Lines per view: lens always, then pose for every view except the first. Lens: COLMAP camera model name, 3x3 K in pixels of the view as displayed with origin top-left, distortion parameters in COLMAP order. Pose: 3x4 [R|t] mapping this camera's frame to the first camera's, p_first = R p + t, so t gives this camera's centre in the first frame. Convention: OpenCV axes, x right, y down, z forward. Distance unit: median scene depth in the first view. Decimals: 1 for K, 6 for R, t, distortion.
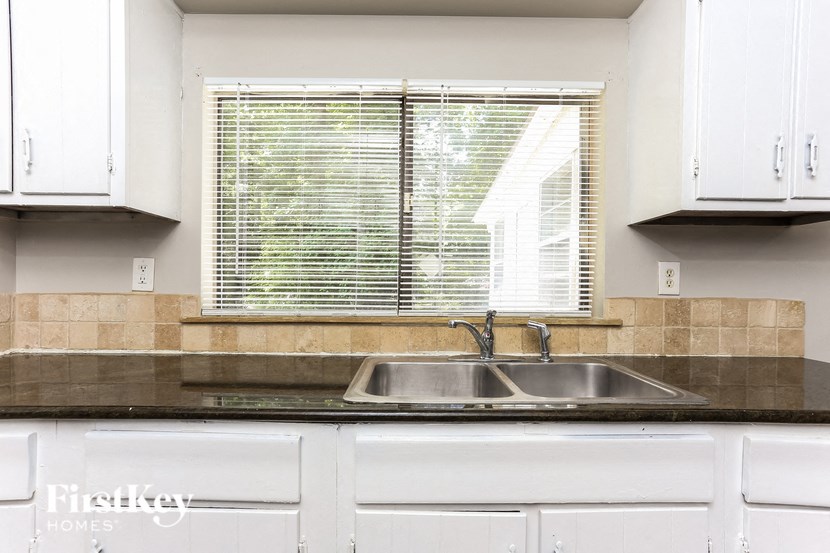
lens RADIAL K [[403.5, 0, 414.7], [0, 403.5, 284.3], [0, 0, 1]] dist [-0.010937, 0.004140]
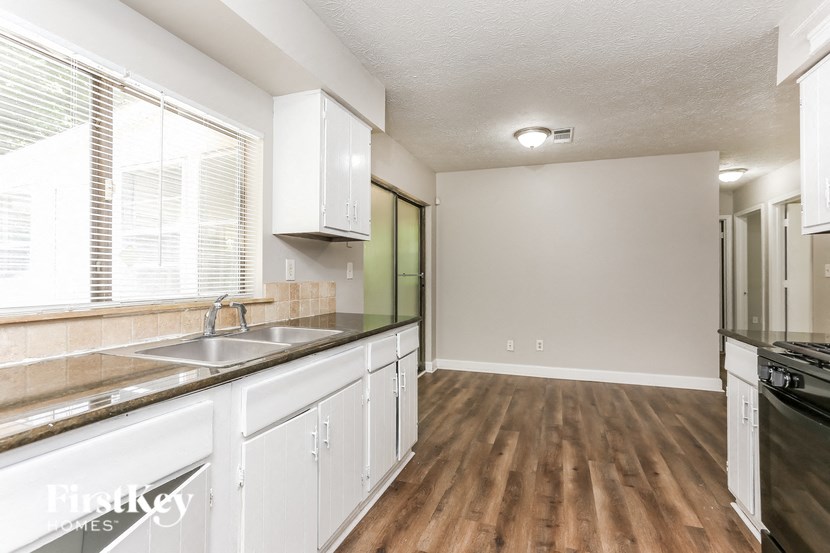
lens RADIAL K [[403.5, 0, 421.6], [0, 403.5, 277.4], [0, 0, 1]] dist [-0.010937, 0.004140]
pose [[0.339725, -0.011941, 0.940449, -0.693503], [0.015266, 0.999858, 0.007180, 0.010423], [-0.940401, 0.011918, 0.339859, -0.022549]]
